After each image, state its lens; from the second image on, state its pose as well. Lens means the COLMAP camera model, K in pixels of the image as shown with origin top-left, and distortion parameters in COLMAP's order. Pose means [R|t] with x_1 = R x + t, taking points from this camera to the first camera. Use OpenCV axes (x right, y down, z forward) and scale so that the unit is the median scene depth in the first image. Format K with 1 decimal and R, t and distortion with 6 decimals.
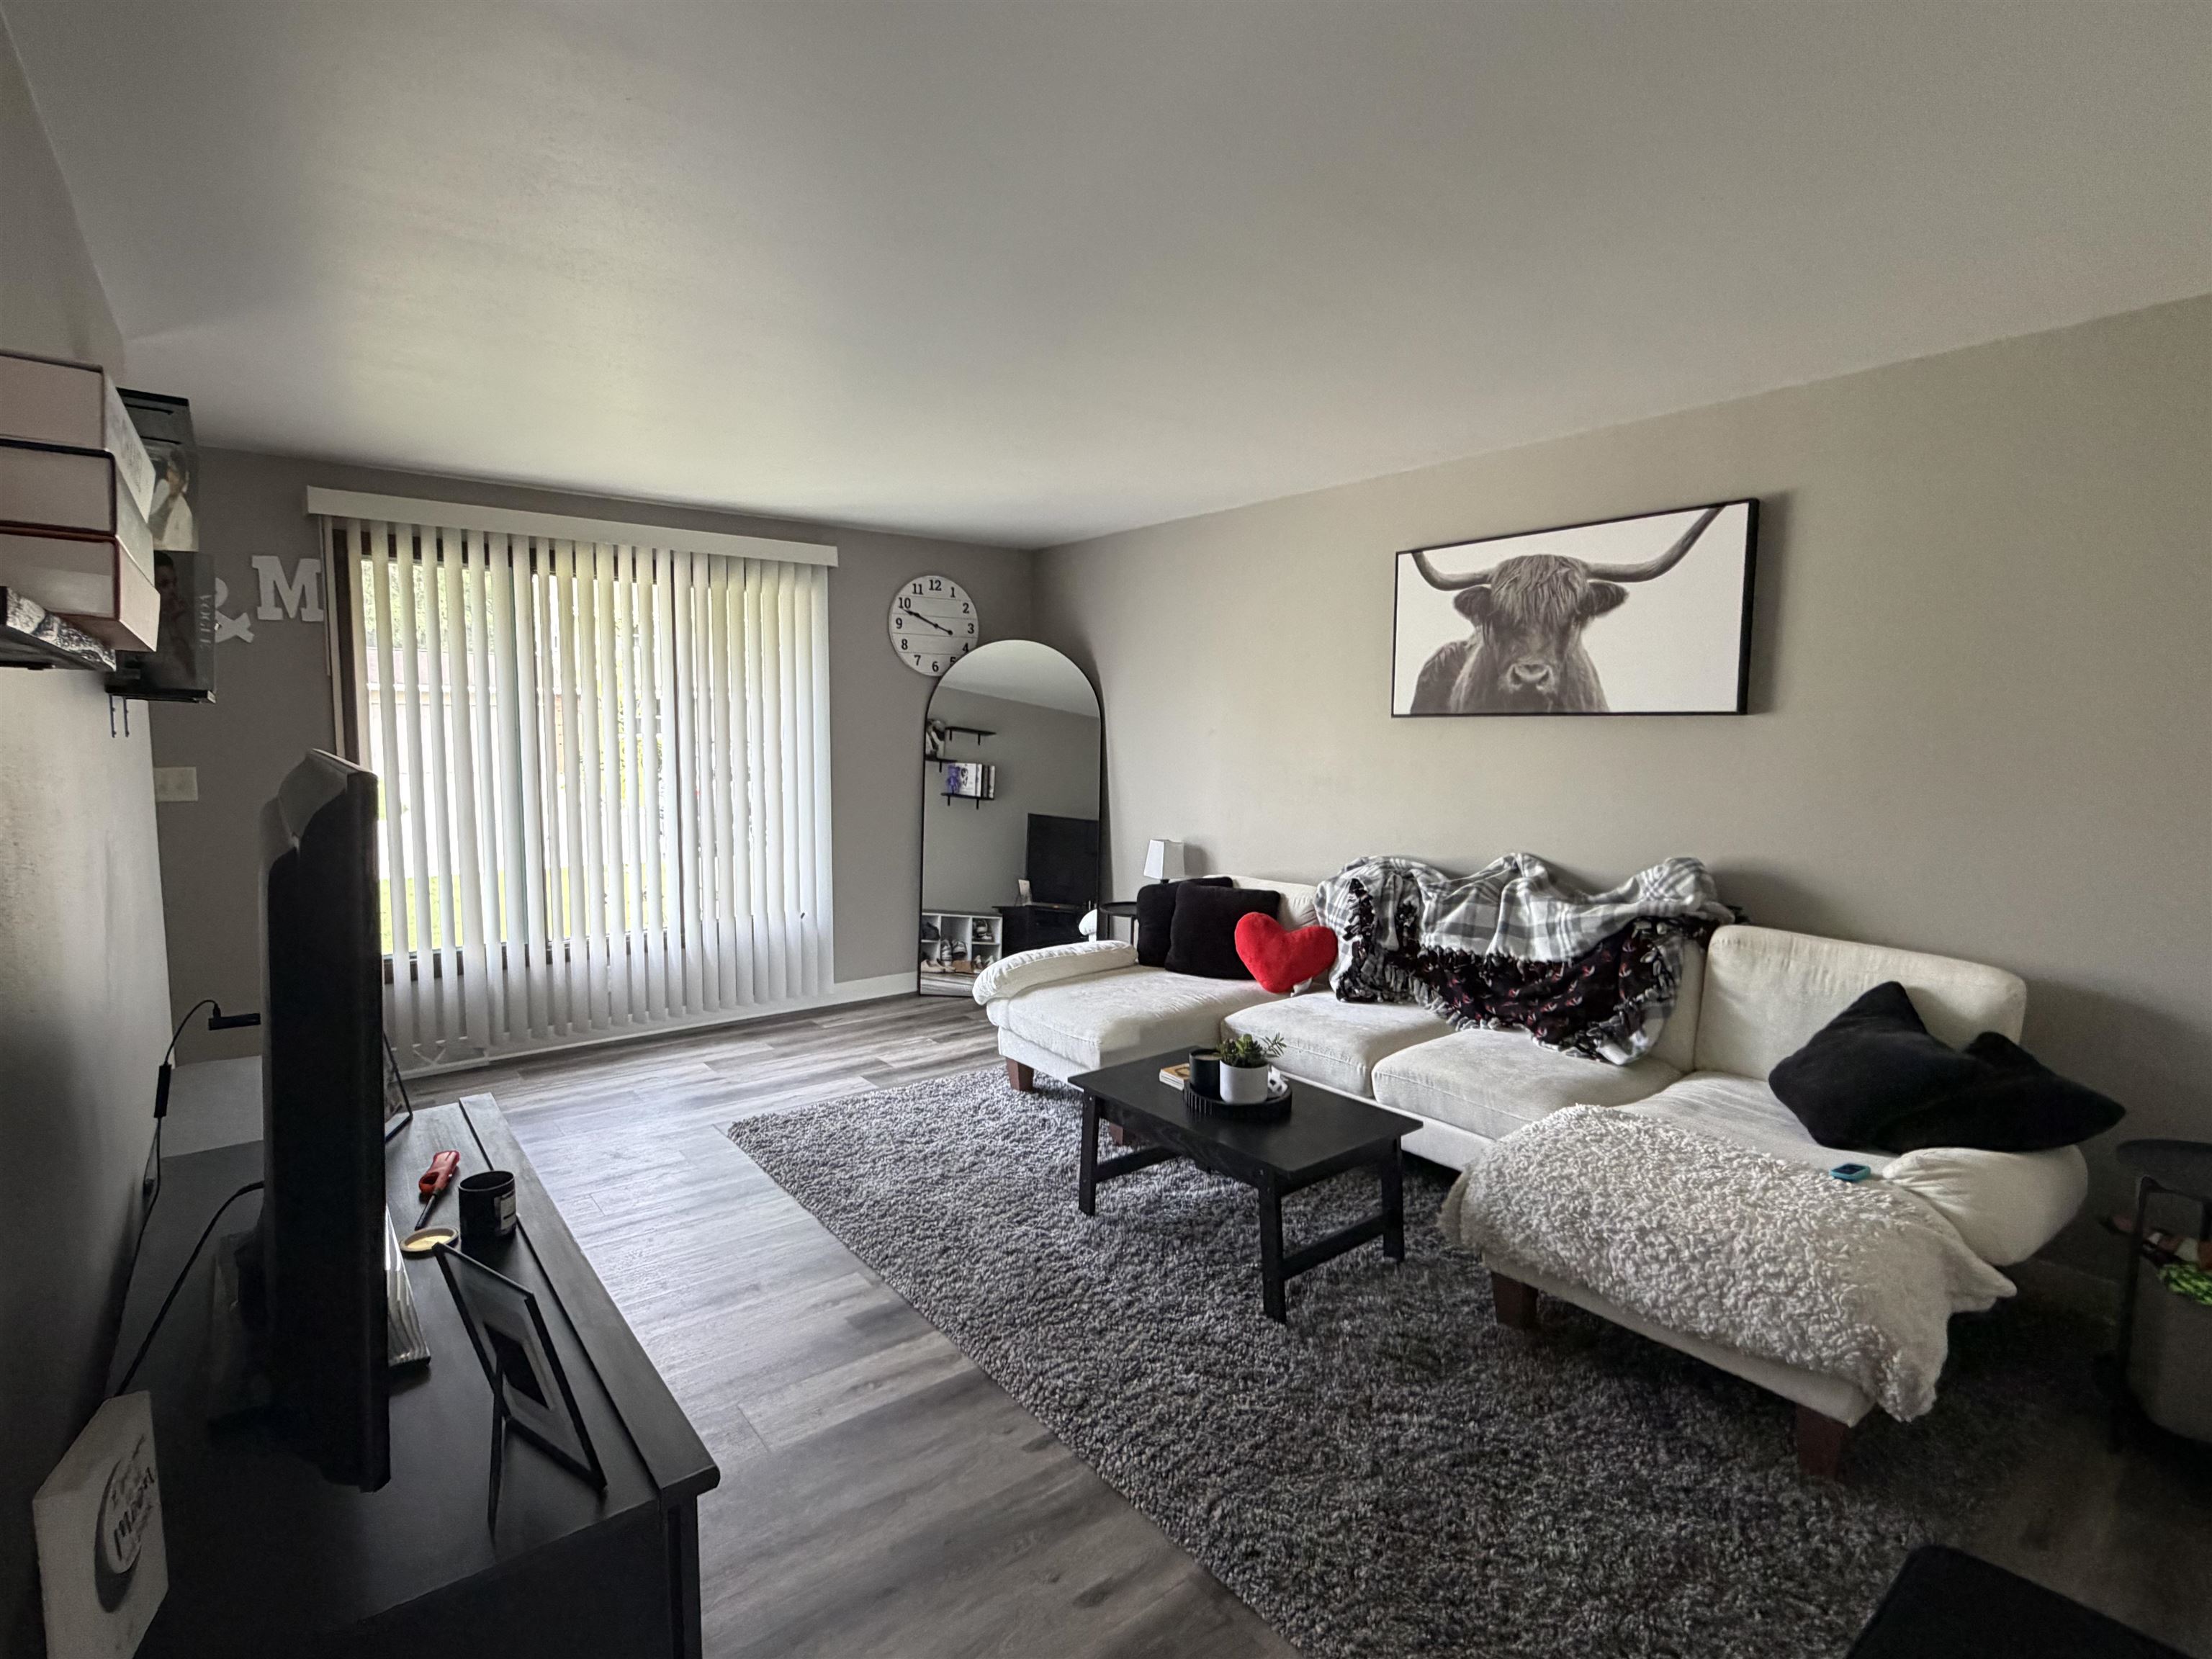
lens RADIAL K [[1078.4, 0, 1103.8], [0, 1078.4, 822.5], [0, 0, 1]] dist [-0.001366, 0.000840]
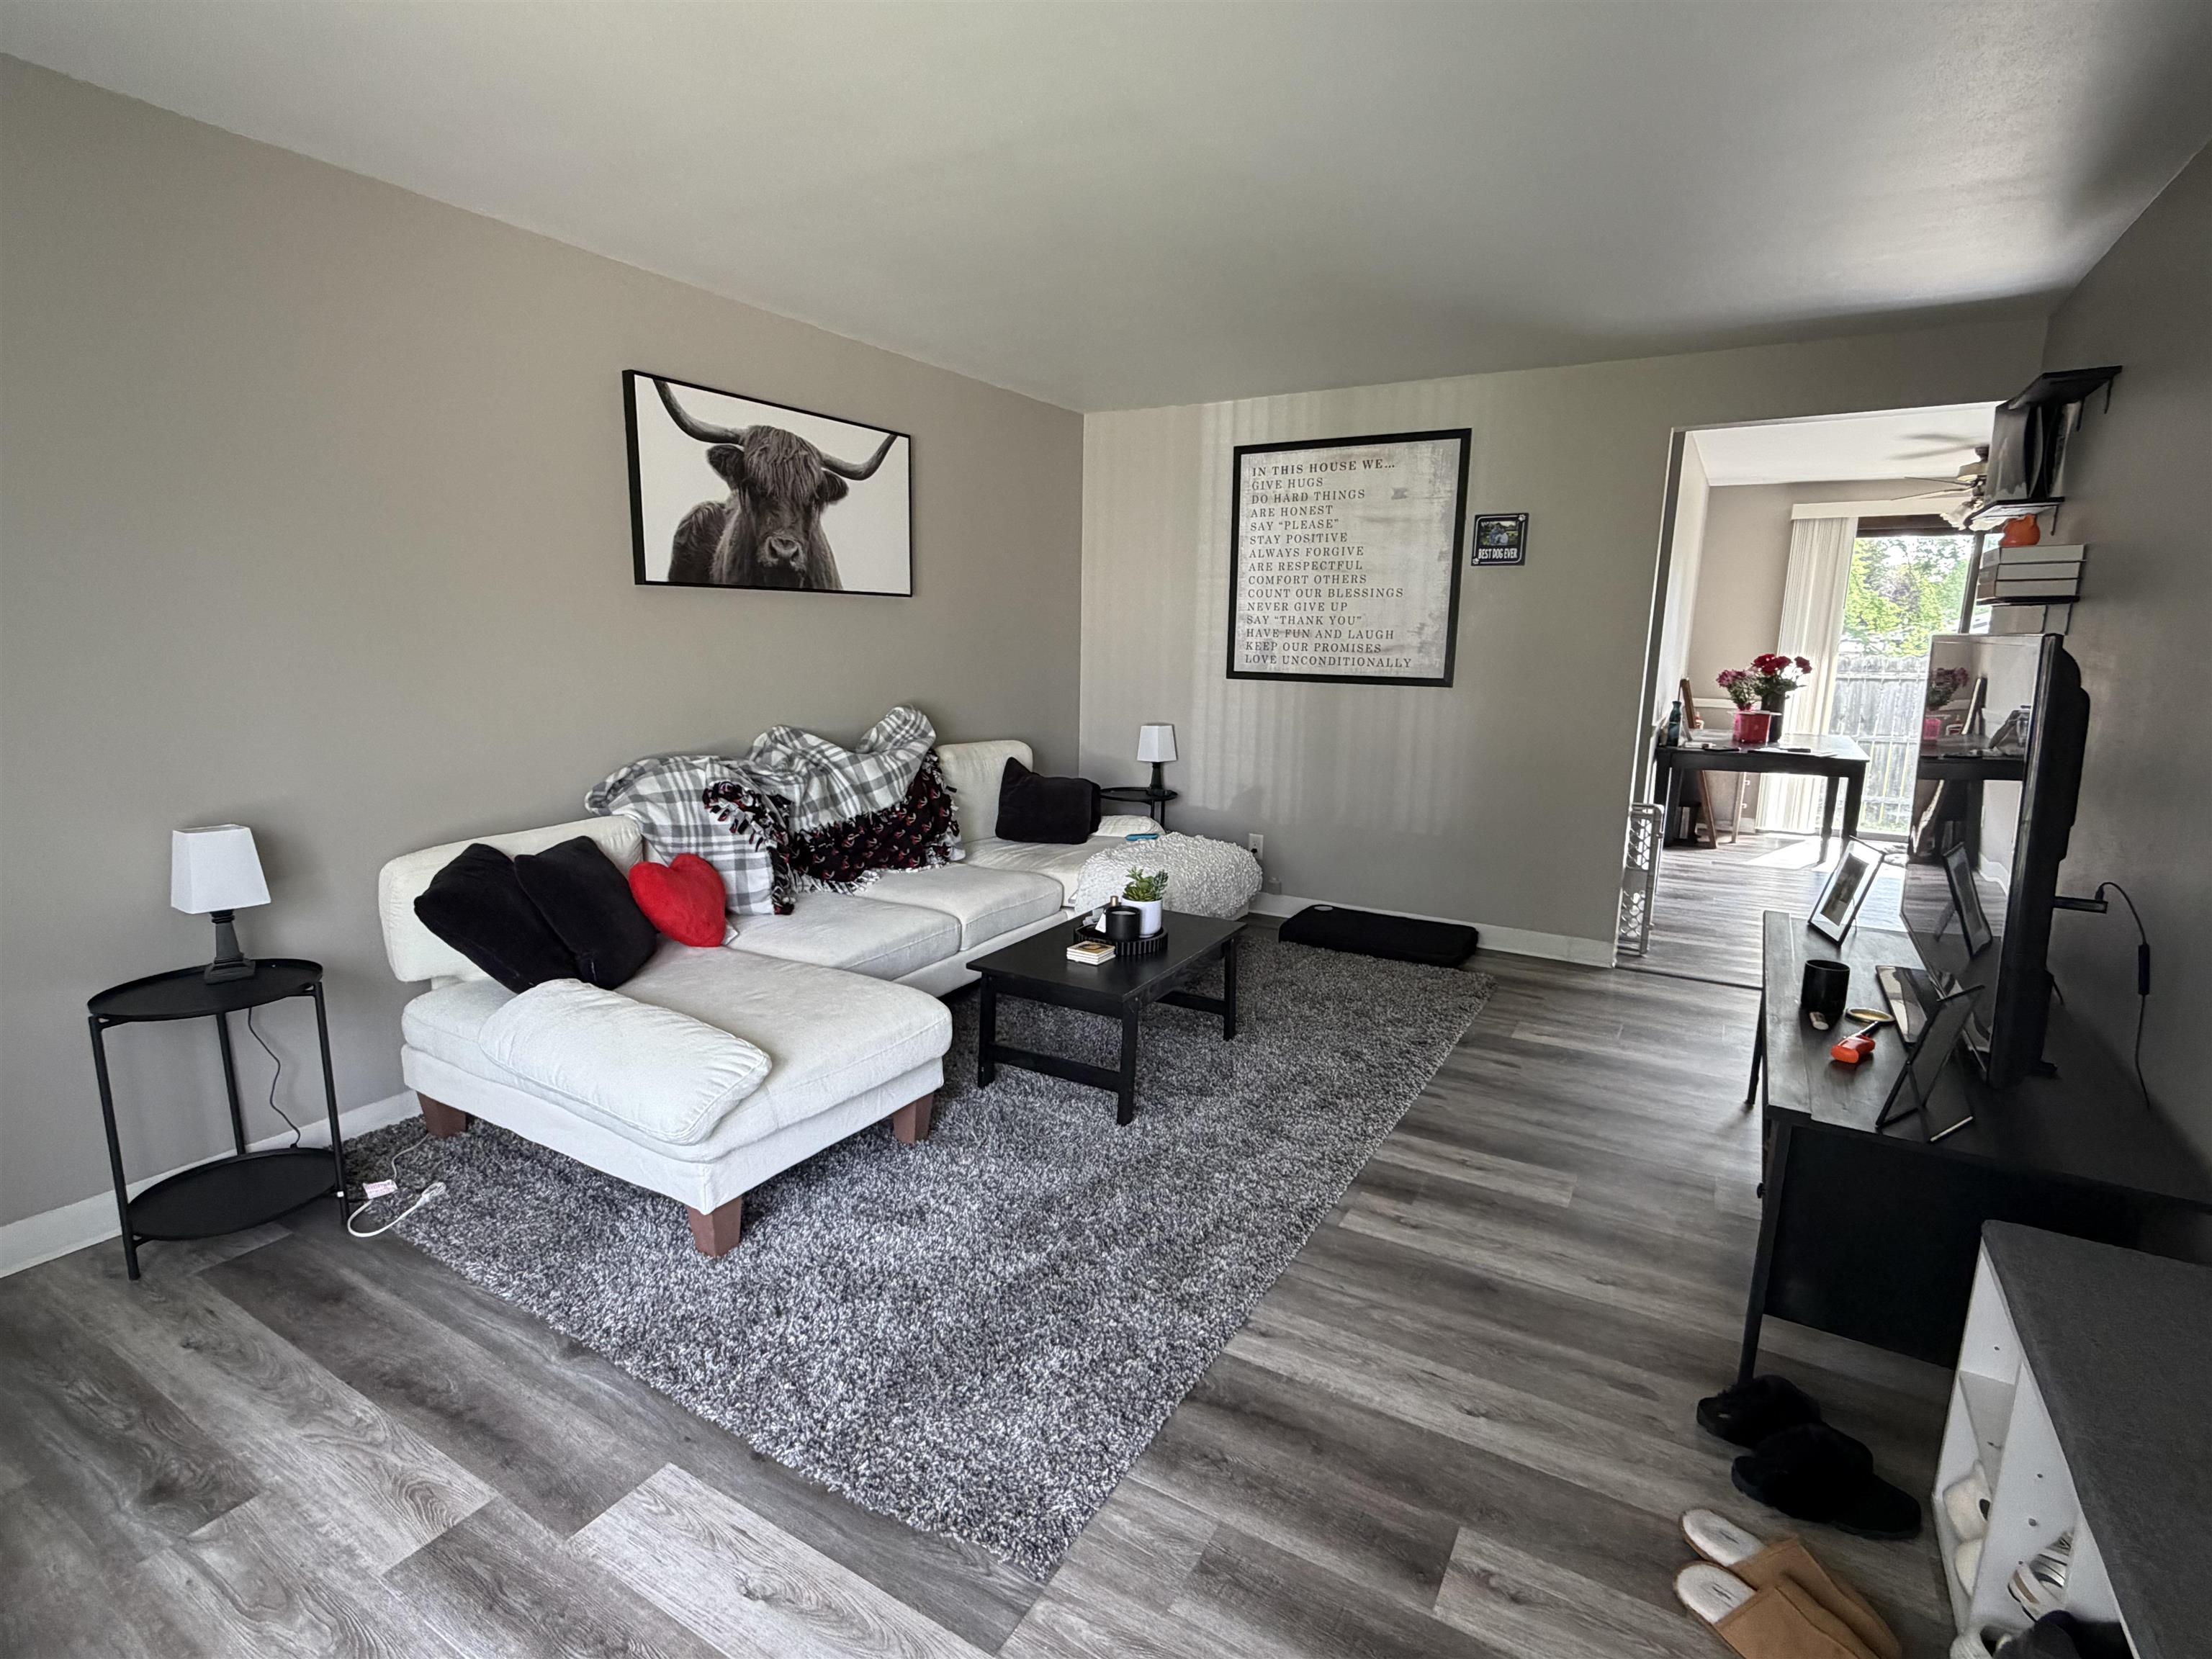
lens RADIAL K [[1078.4, 0, 1103.8], [0, 1078.4, 832.9], [0, 0, 1]] dist [-0.001366, 0.000840]
pose [[-0.360928, -0.182862, 0.914490, -0.690738], [0.067029, 0.972966, 0.221009, -0.080006], [-0.930182, 0.141066, -0.338914, 1.087219]]
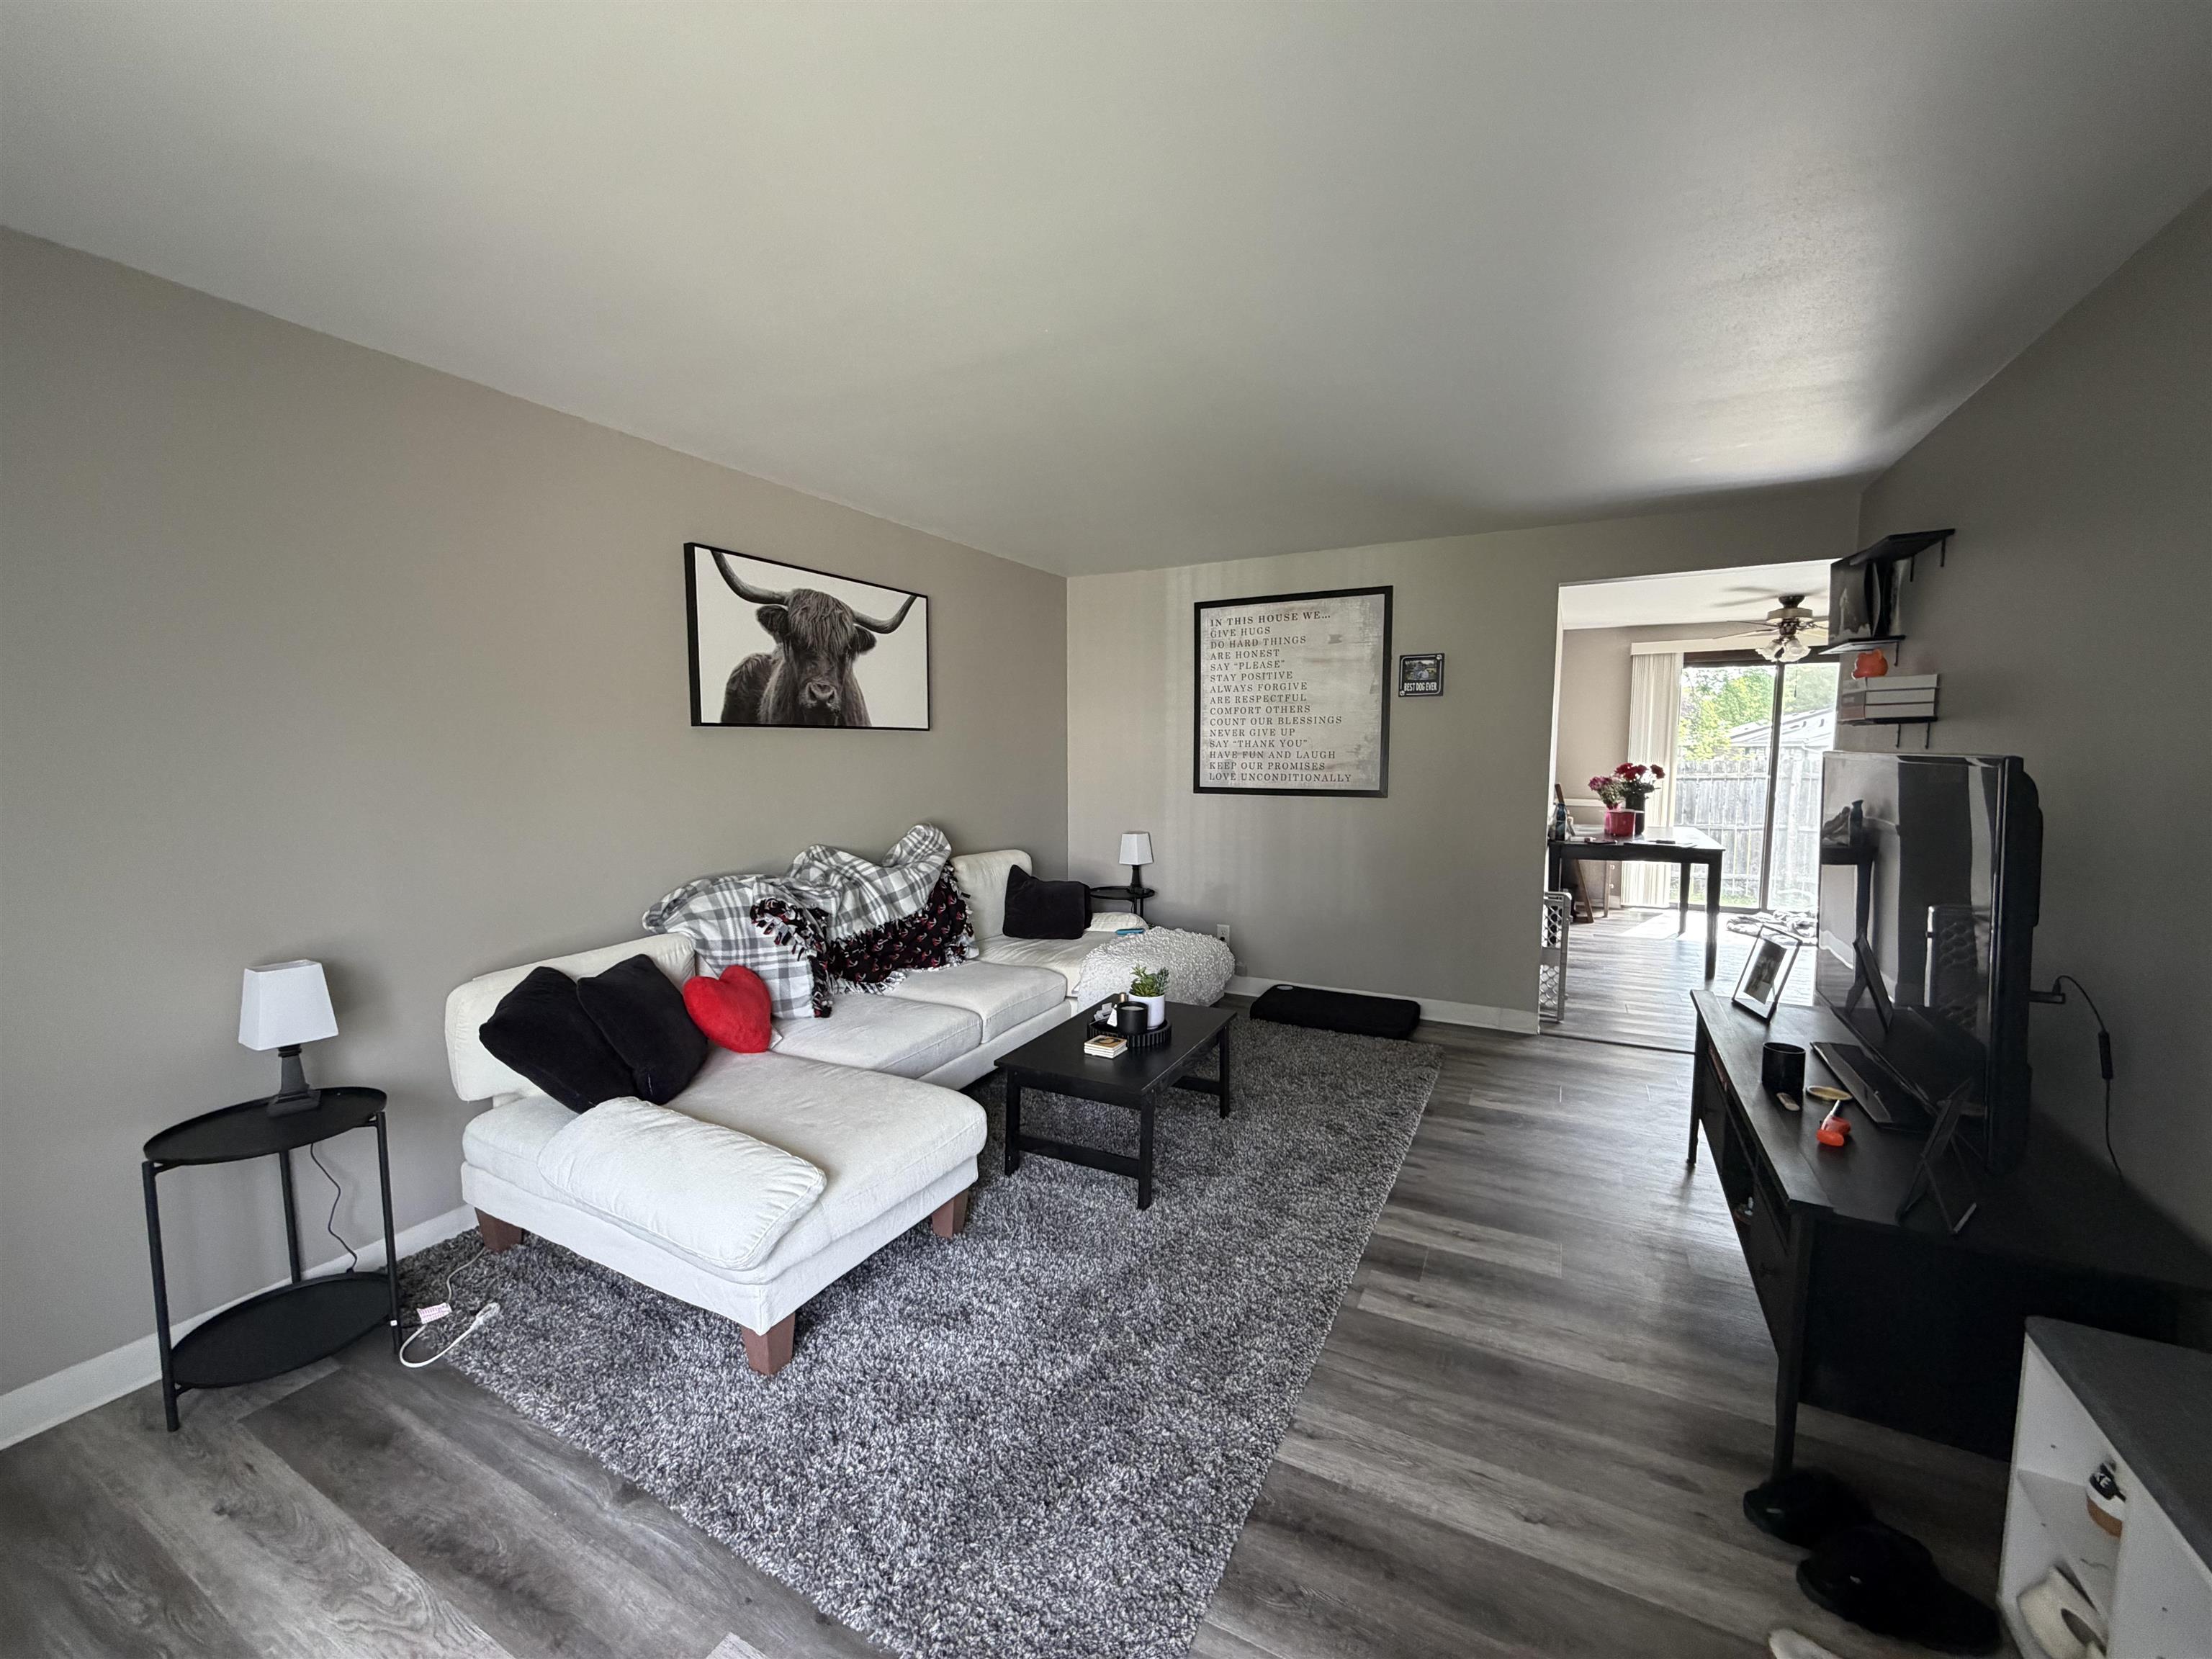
lens RADIAL K [[881.8, 0, 1100.9], [0, 881.8, 828.4], [0, 0, 1]] dist [-0.000007, -0.000103]
pose [[-0.403481, -0.086563, 0.910884, -0.612489], [0.083029, 0.987944, 0.130665, -0.090205], [-0.911213, 0.128351, -0.391429, 1.102789]]
